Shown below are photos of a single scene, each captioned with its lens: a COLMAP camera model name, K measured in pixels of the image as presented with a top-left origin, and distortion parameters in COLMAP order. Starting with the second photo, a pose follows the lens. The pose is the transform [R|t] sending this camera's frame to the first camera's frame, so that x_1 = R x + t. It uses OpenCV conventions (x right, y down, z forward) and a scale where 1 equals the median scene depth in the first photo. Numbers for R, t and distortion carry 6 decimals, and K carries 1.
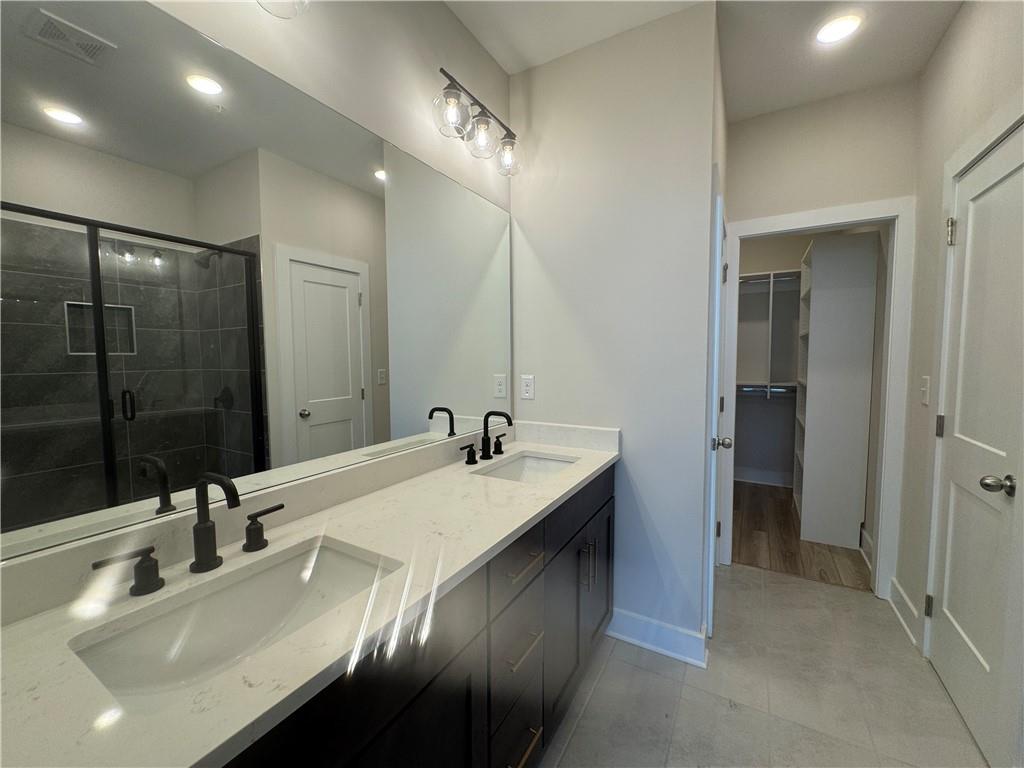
lens RADIAL K [[410.7, 0, 512.0], [0, 410.7, 384.0], [0, 0, 1]] dist [-0.003615, 0.000321]
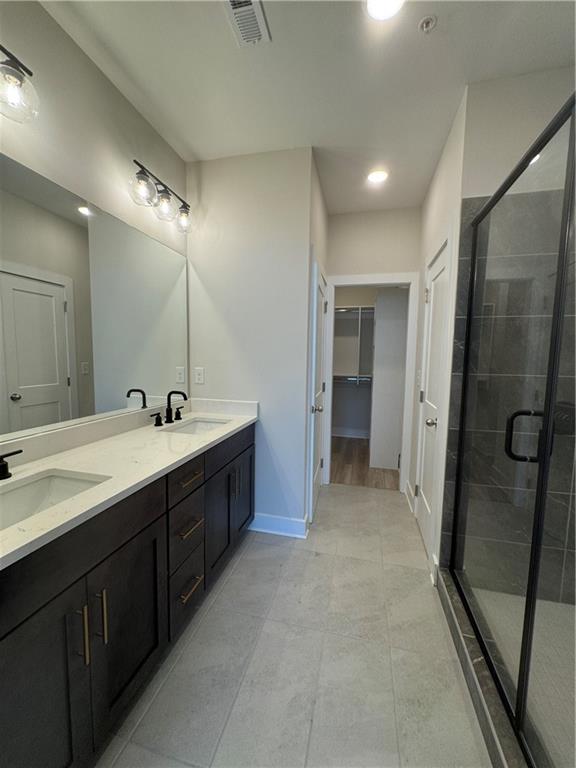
lens RADIAL K [[308.1, 0, 288.0], [0, 308.1, 384.0], [0, 0, 1]] dist [-0.003615, 0.000321]
pose [[0.959176, -0.003214, 0.282791, 0.033199], [-0.003982, 0.999683, 0.024870, 0.009489], [-0.282781, -0.024981, 0.958859, -0.186623]]
